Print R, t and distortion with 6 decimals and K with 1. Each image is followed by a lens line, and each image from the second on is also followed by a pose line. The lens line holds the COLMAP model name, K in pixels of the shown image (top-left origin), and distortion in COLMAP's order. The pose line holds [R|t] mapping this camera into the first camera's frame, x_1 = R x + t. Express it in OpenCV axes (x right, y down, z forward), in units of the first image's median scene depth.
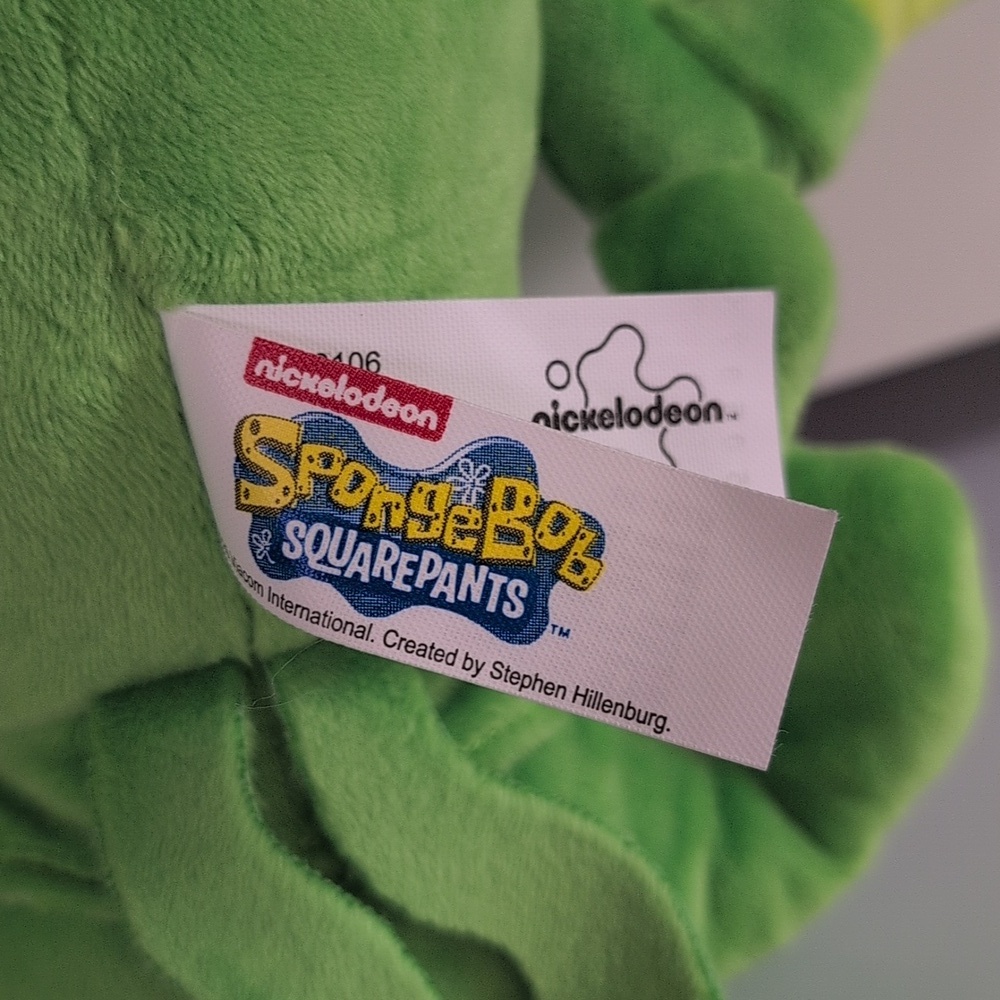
lens RADIAL K [[1573.5, 0, 500.0], [0, 1573.5, 500.0], [0, 0, 1]] dist [0.191494, -1.016001]
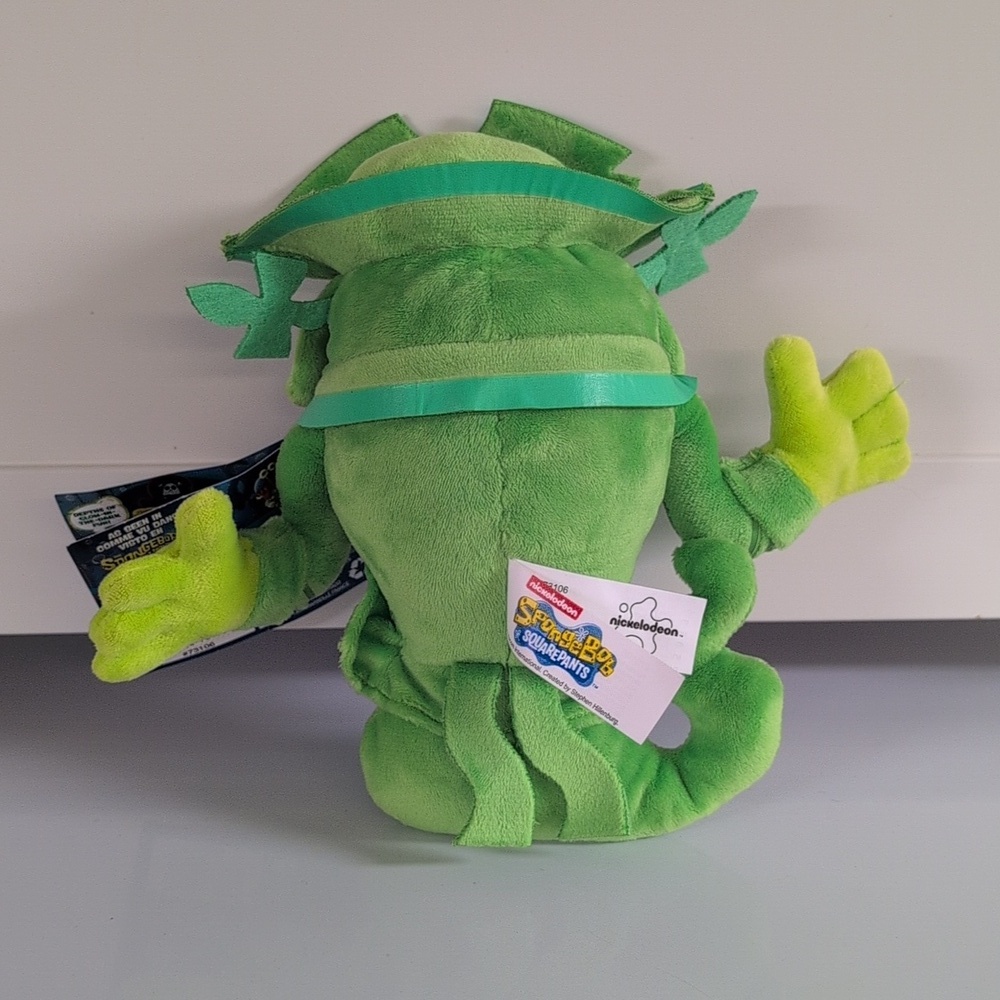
lens RADIAL K [[1573.5, 0, 500.0], [0, 1573.5, 500.0], [0, 0, 1]] dist [0.191494, -1.016001]
pose [[0.938834, 0.277771, -0.203554, 0.415414], [-0.281379, 0.959527, 0.011600, -0.272831], [0.198537, 0.046385, 0.978995, -2.290285]]
